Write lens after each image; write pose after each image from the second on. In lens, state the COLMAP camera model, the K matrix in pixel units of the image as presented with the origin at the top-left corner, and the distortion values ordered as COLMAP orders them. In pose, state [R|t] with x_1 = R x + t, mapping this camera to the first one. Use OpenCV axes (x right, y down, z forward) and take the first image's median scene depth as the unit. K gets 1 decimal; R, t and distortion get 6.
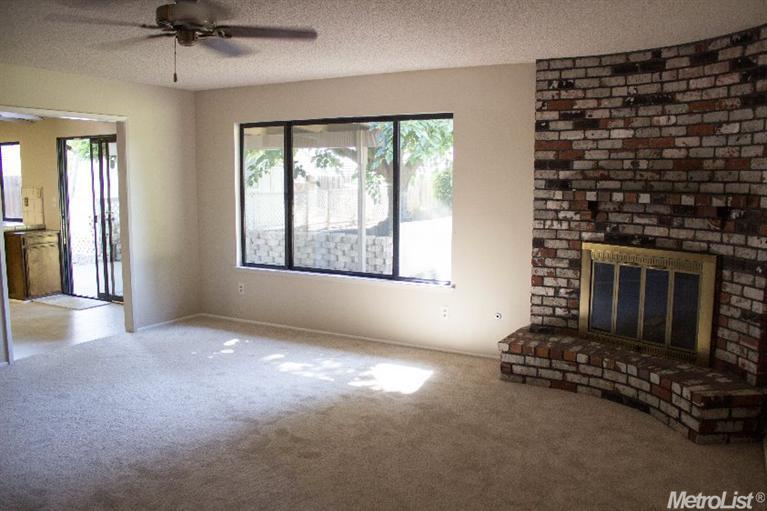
lens RADIAL K [[638.8, 0, 383.5], [0, 638.8, 255.5], [0, 0, 1]] dist [-0.178577, 0.153516]
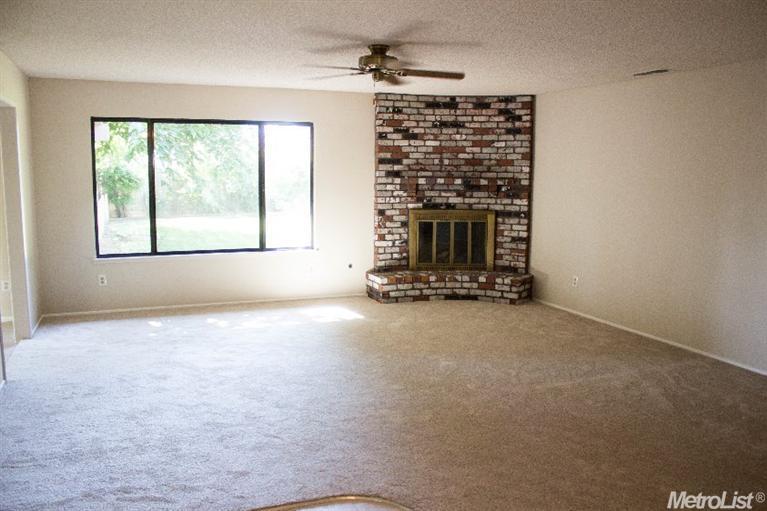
lens RADIAL K [[638.8, 0, 383.5], [0, 638.8, 255.5], [0, 0, 1]] dist [-0.178577, 0.153516]
pose [[0.621730, -0.102690, 0.776470, -1.034633], [0.089698, 0.994181, 0.059660, -0.008860], [-0.778078, 0.032555, 0.627323, 0.036397]]
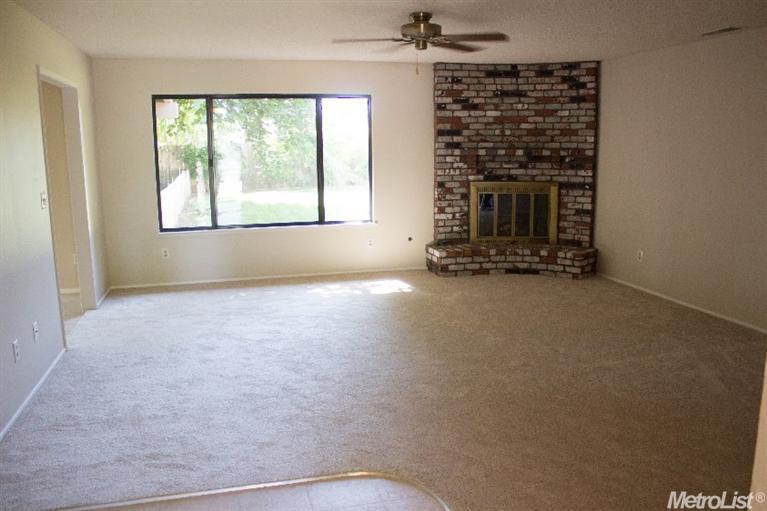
lens RADIAL K [[638.8, 0, 383.5], [0, 638.8, 255.5], [0, 0, 1]] dist [-0.178577, 0.153516]
pose [[0.716497, -0.133180, 0.684759, -0.984071], [0.098384, 0.991087, 0.089815, -0.002982], [-0.690617, 0.003017, 0.723214, 0.001044]]
